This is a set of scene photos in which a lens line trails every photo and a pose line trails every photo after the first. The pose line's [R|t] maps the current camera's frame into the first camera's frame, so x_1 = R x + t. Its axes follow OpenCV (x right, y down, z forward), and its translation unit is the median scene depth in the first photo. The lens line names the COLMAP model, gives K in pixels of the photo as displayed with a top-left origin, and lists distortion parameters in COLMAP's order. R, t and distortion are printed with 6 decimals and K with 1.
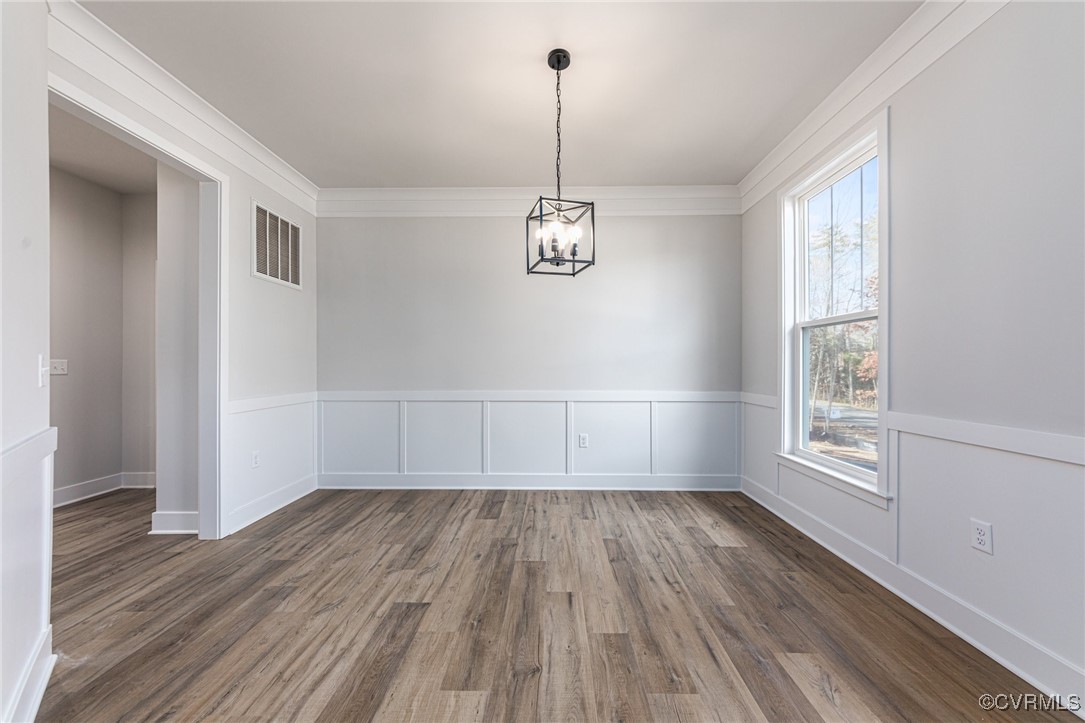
lens RADIAL K [[388.1, 0, 546.1], [0, 388.1, 364.8], [0, 0, 1]] dist [0.010132, -0.000083]
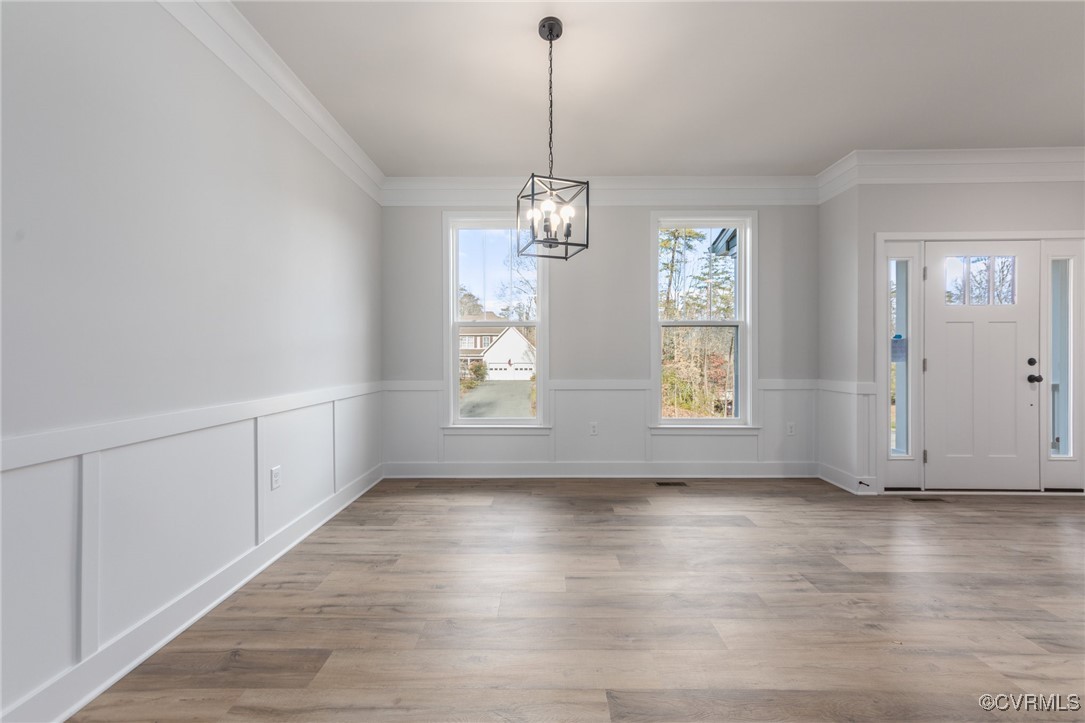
lens RADIAL K [[388.1, 0, 544.1], [0, 388.1, 354.4], [0, 0, 1]] dist [0.010132, -0.000083]
pose [[0.003043, -0.000877, 0.999995, -0.603958], [0.000611, 0.999999, 0.000876, -0.001199], [-0.999995, 0.000609, 0.003043, 0.664467]]
